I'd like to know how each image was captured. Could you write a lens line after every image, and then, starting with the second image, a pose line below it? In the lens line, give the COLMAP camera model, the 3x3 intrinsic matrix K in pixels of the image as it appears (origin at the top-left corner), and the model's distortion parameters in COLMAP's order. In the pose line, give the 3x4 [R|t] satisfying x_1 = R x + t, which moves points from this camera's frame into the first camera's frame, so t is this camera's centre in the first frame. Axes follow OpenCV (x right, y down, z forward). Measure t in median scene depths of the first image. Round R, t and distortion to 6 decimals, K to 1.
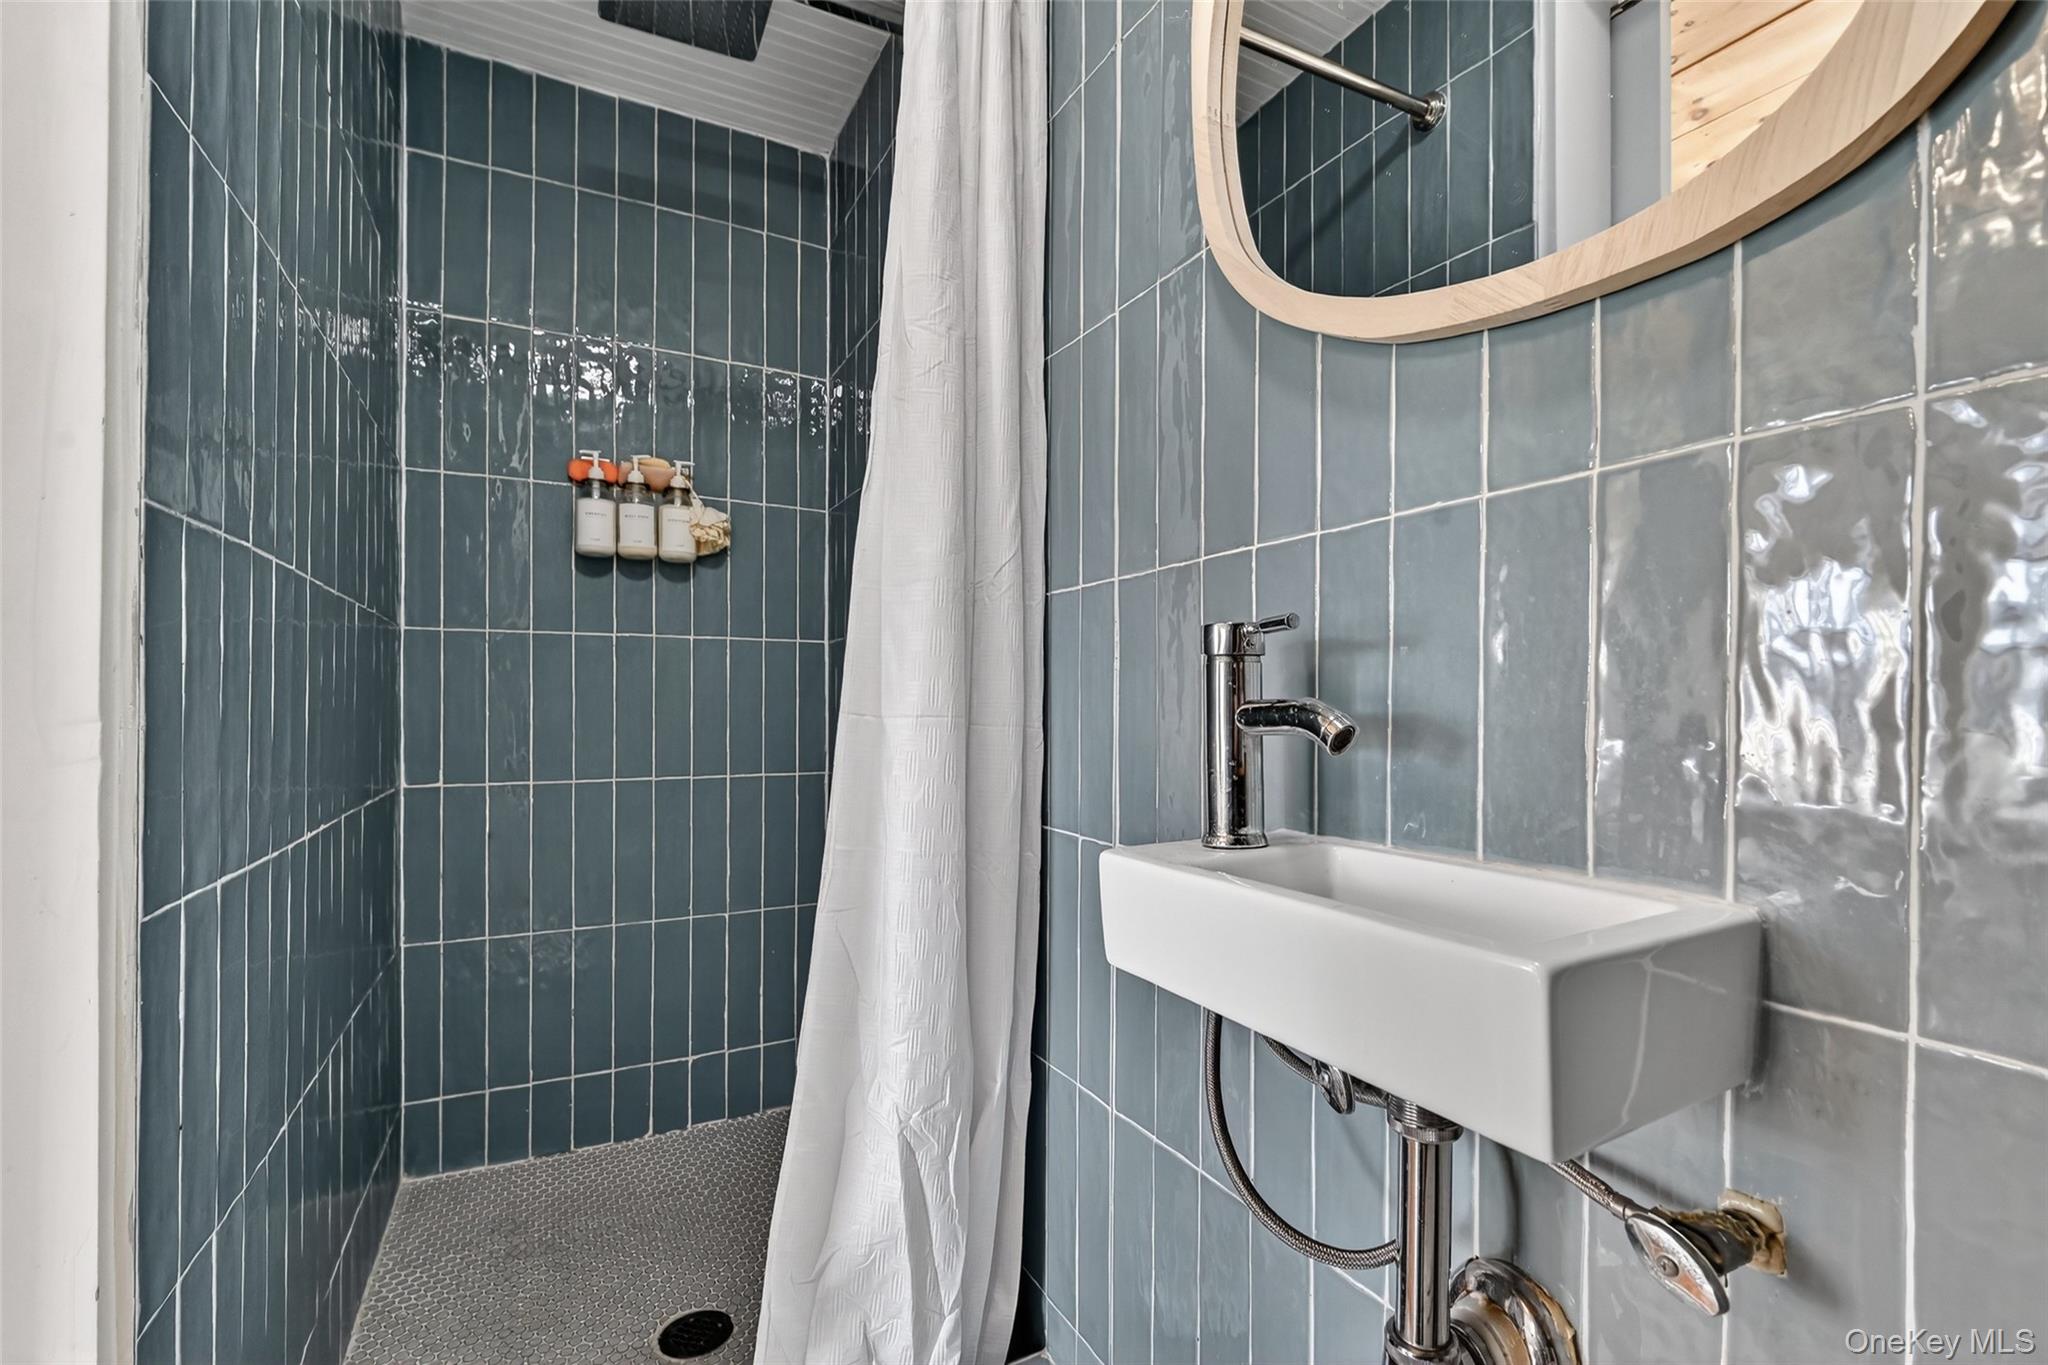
lens RADIAL K [[846.9, 0, 1030.1], [0, 846.9, 692.2], [0, 0, 1]] dist [0.001017, -0.000043]
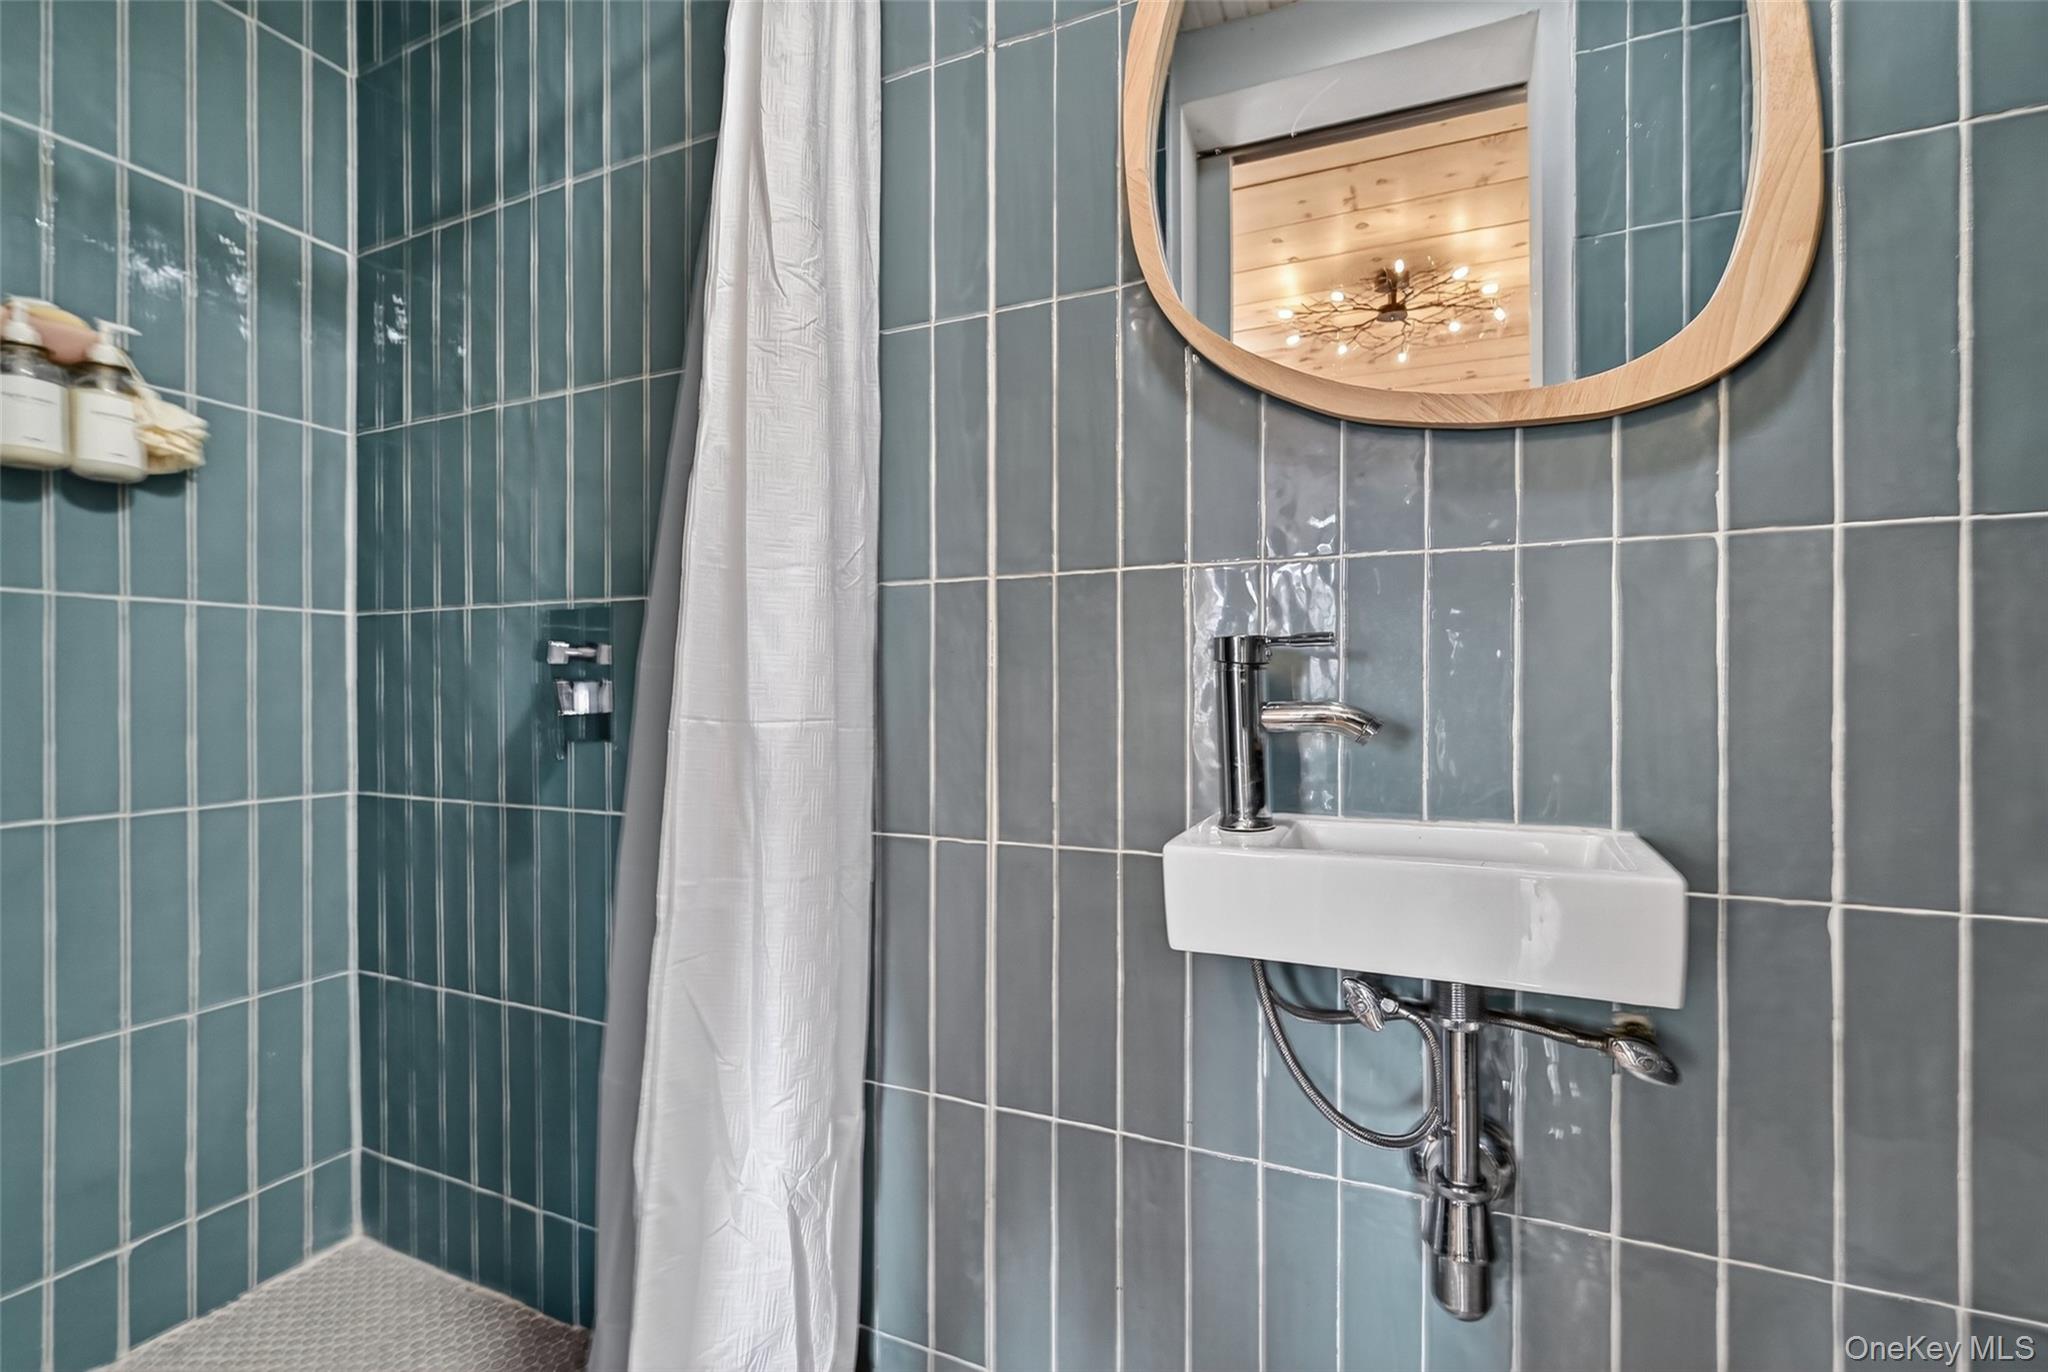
lens RADIAL K [[865.1, 0, 1022.8], [0, 865.1, 668.7], [0, 0, 1]] dist [-0.001572, -0.000566]
pose [[0.817948, 0.008373, 0.575231, -0.226980], [-0.004434, 0.999956, -0.008250, -0.008382], [-0.575275, 0.004198, 0.817950, 0.068961]]
